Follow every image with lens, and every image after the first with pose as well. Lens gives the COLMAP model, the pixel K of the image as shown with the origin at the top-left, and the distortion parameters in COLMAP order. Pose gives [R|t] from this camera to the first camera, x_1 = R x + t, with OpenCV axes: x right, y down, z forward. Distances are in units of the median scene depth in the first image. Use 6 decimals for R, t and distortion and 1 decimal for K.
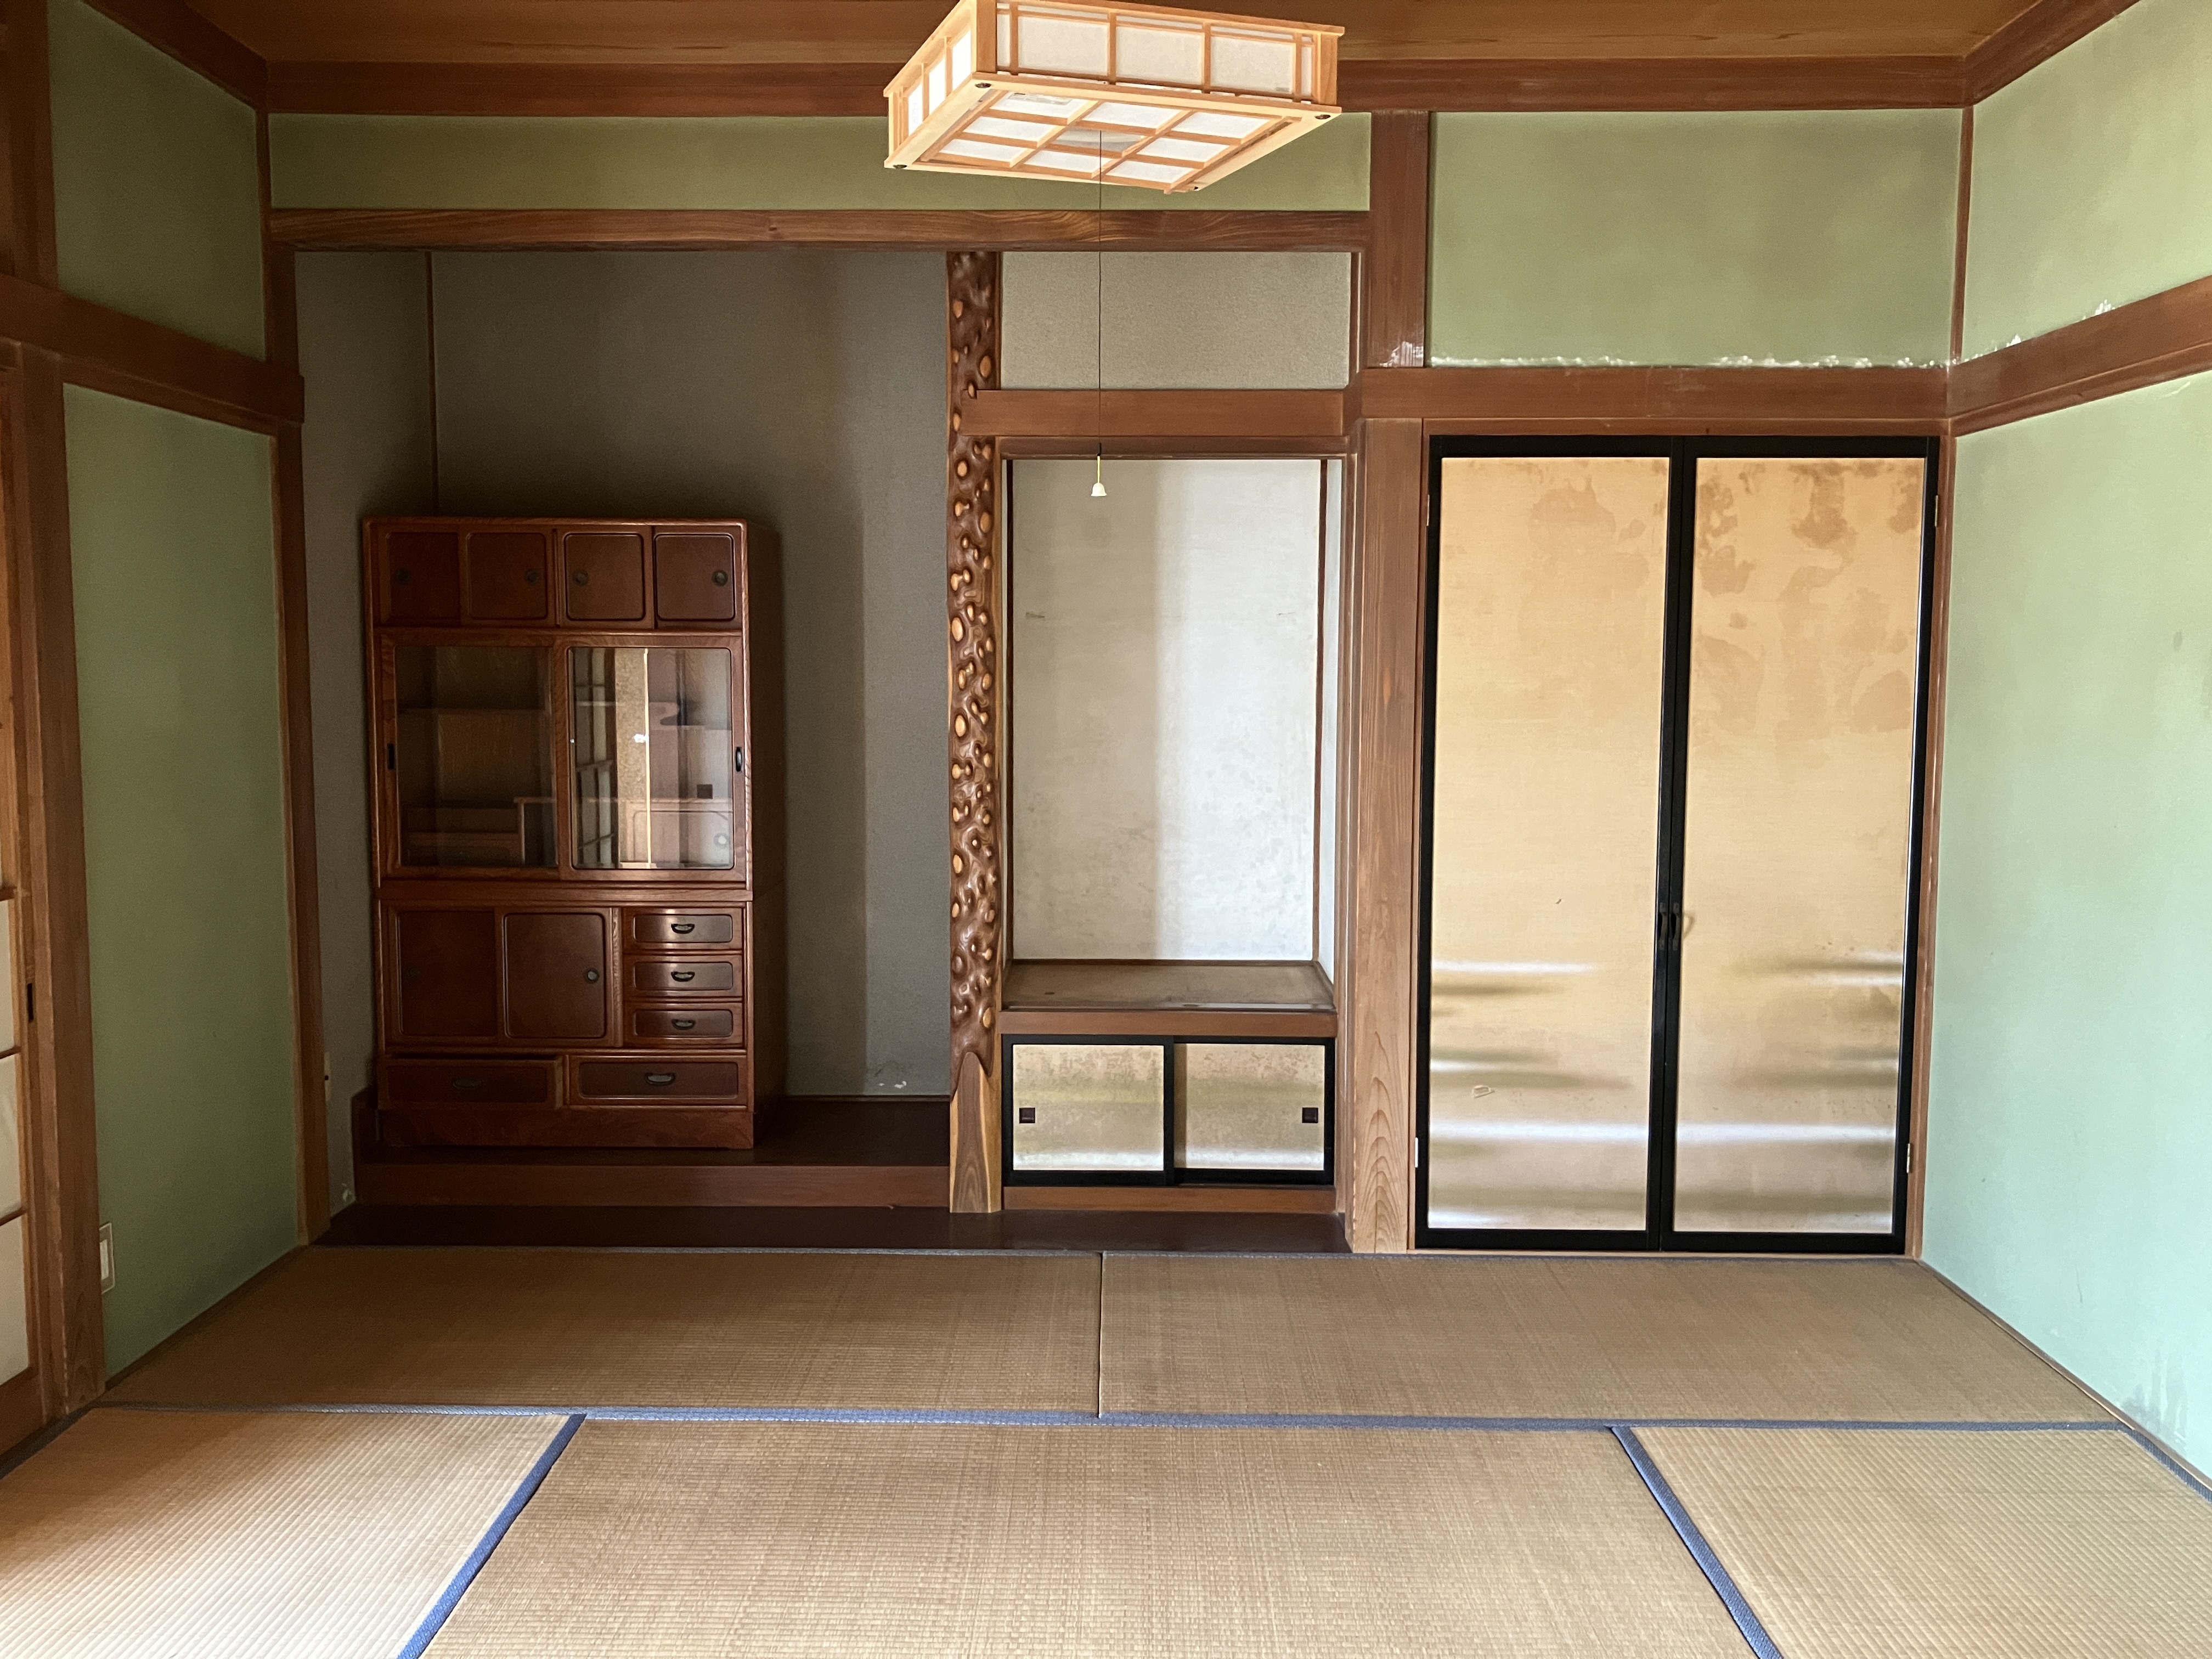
lens RADIAL K [[1832.0, 0, 1109.7], [0, 1832.0, 825.3], [0, 0, 1]] dist [0.054125, -0.073868]
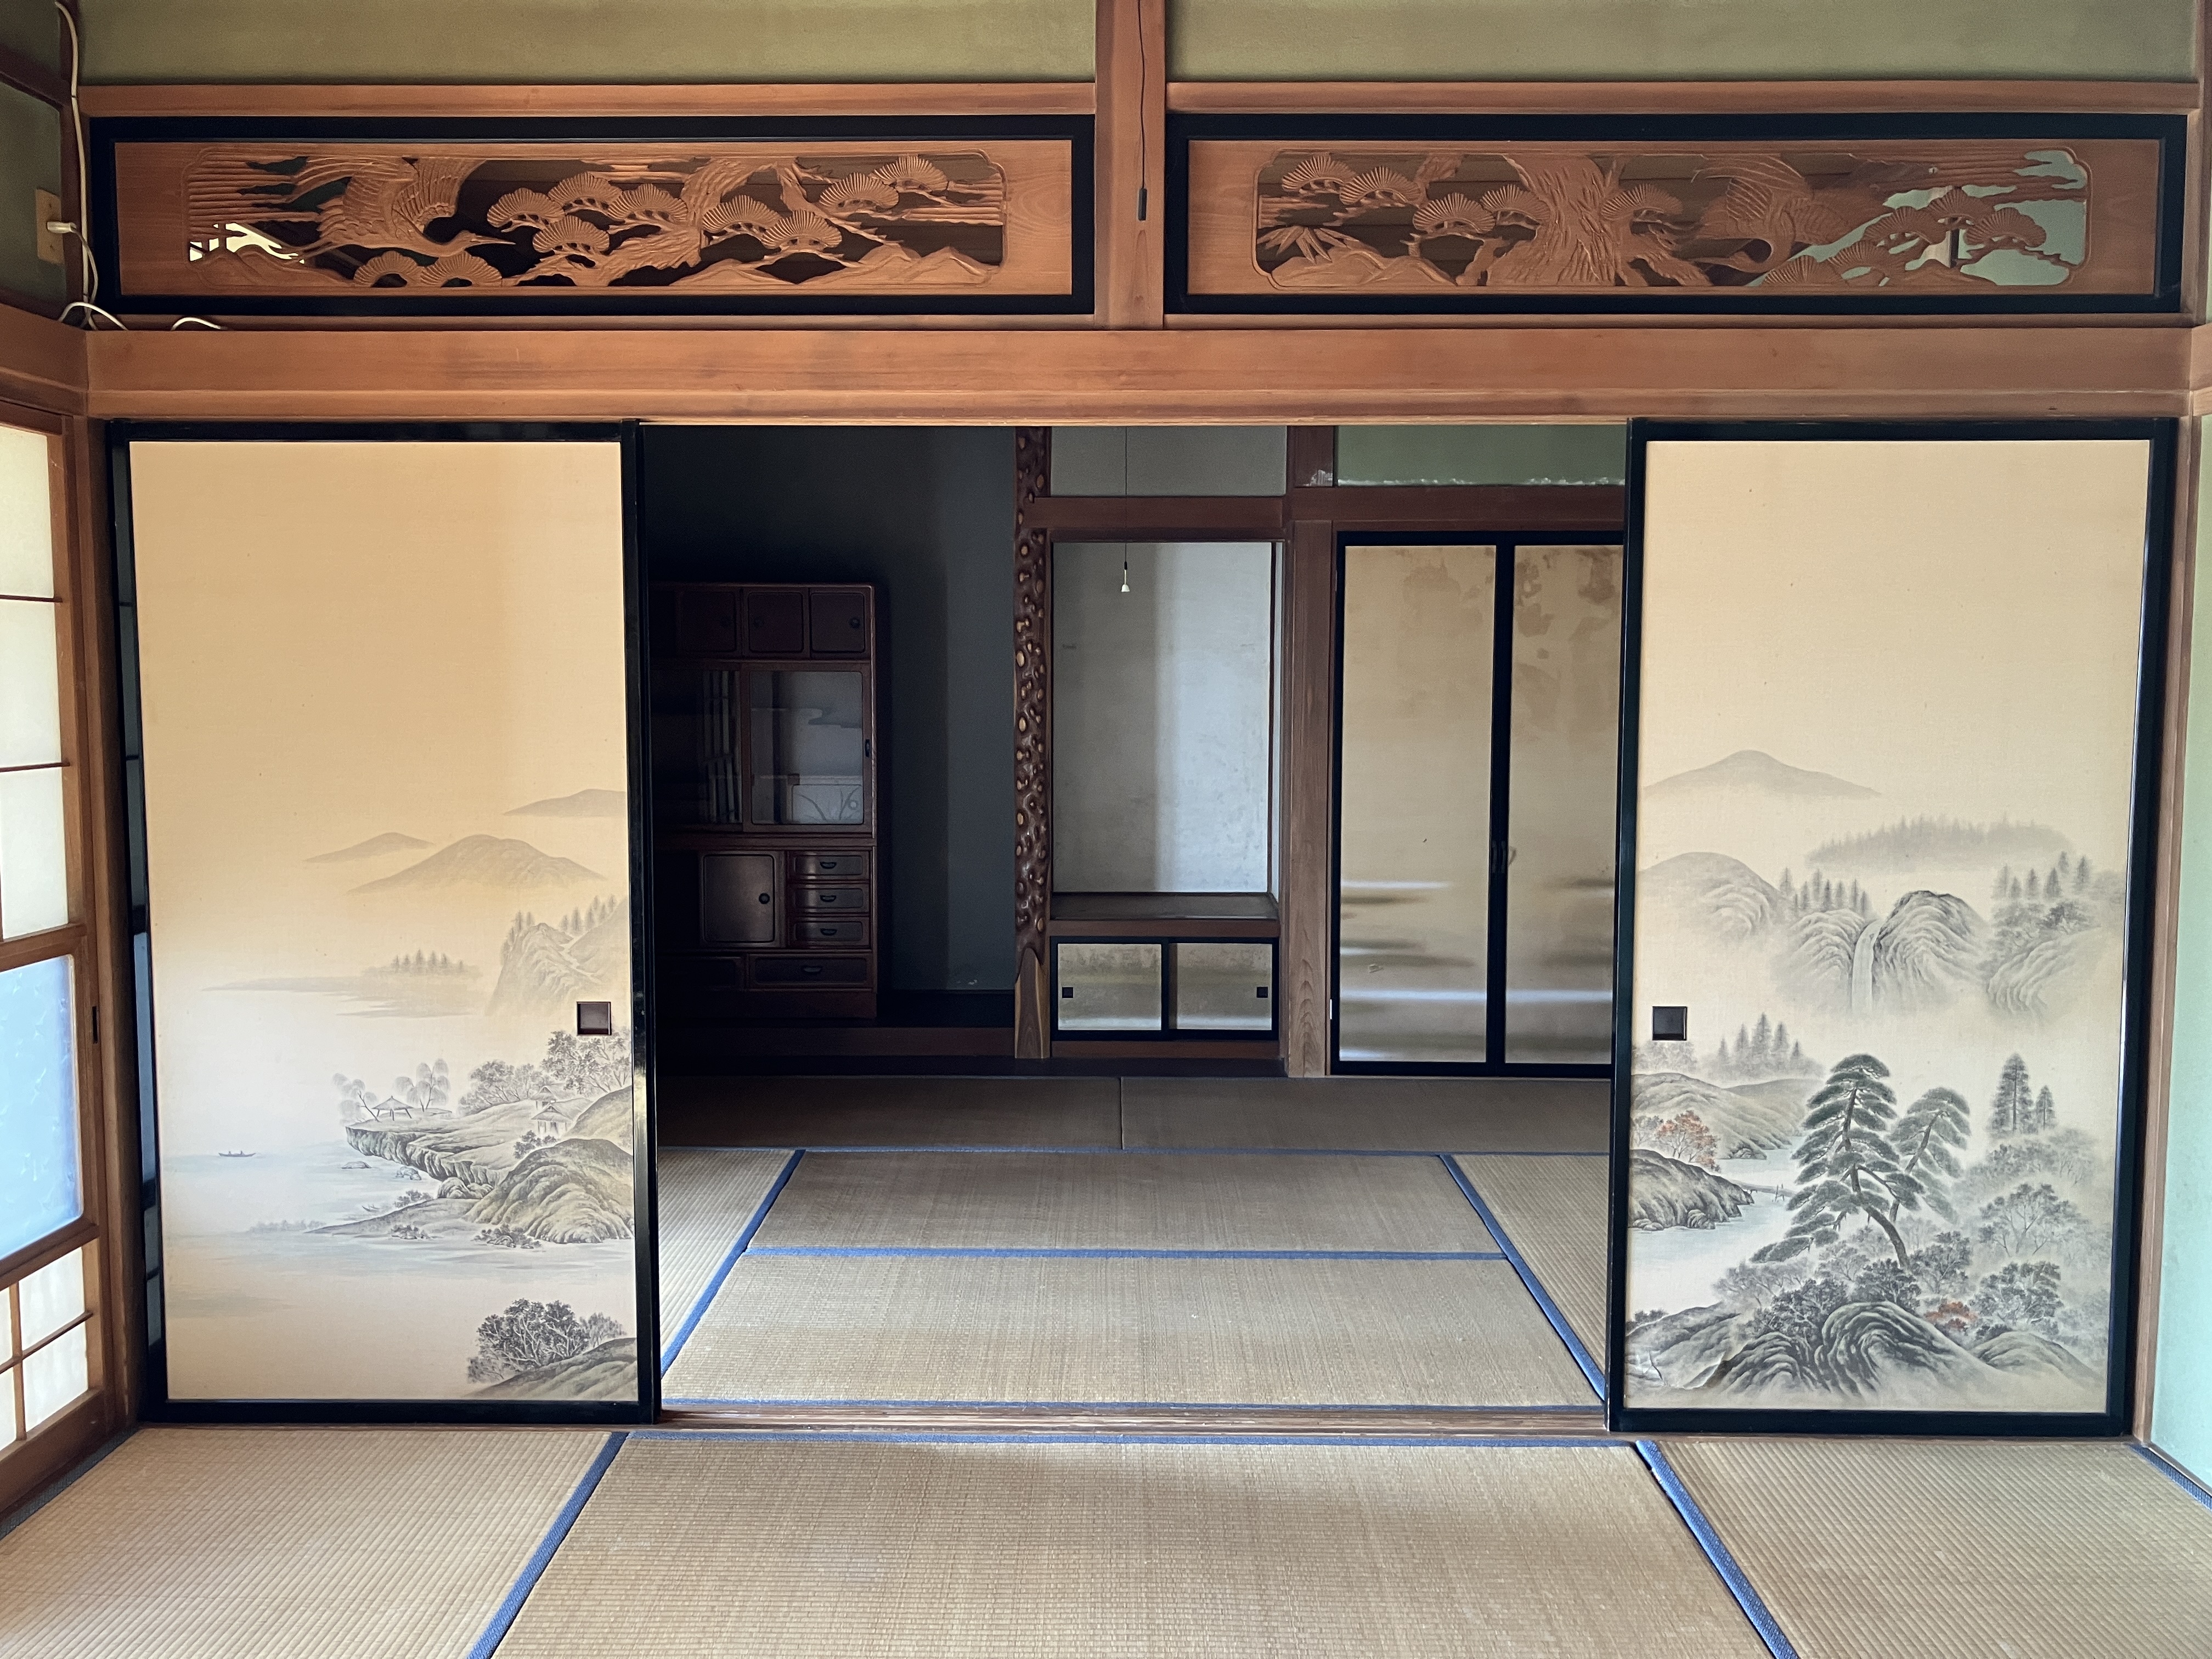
lens RADIAL K [[1832.0, 0, 1095.6], [0, 1832.0, 830.2], [0, 0, 1]] dist [0.054125, -0.073868]
pose [[0.999989, -0.001942, -0.004204, -0.017626], [0.001943, 0.999998, 0.000264, 0.031307], [0.004204, -0.000273, 0.999991, -0.484200]]
